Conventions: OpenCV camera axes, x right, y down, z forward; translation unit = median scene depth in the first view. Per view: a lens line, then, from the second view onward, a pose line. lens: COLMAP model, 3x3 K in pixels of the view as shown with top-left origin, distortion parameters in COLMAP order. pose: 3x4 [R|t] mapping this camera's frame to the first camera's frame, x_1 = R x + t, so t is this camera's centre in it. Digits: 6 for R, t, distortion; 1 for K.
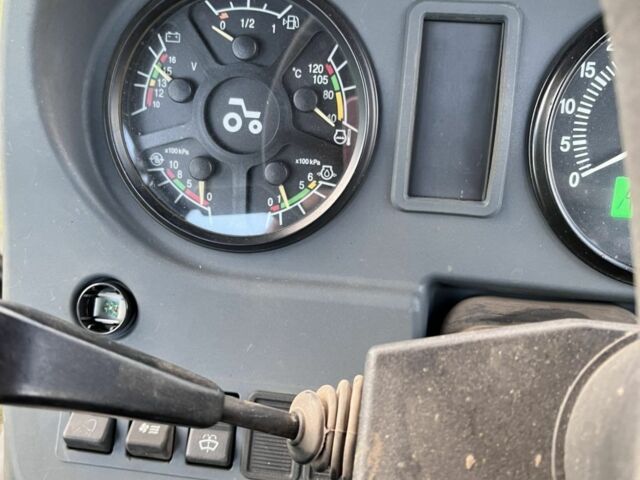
lens RADIAL K [[660.2, 0, 319.9], [0, 660.2, 273.6], [0, 0, 1]] dist [0.019410, -0.014001]
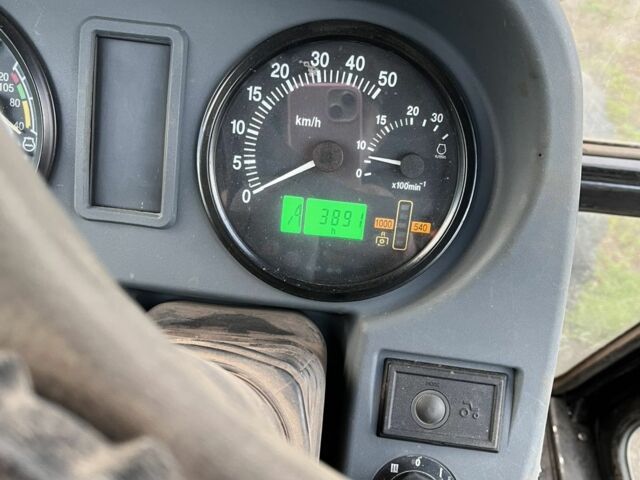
lens RADIAL K [[660.2, 0, 319.9], [0, 660.2, 273.6], [0, 0, 1]] dist [0.019410, -0.014001]
pose [[0.996571, 0.028044, 0.077845, 0.425966], [-0.031393, 0.998619, 0.042127, -0.066700], [-0.076556, -0.044427, 0.996075, -0.073597]]
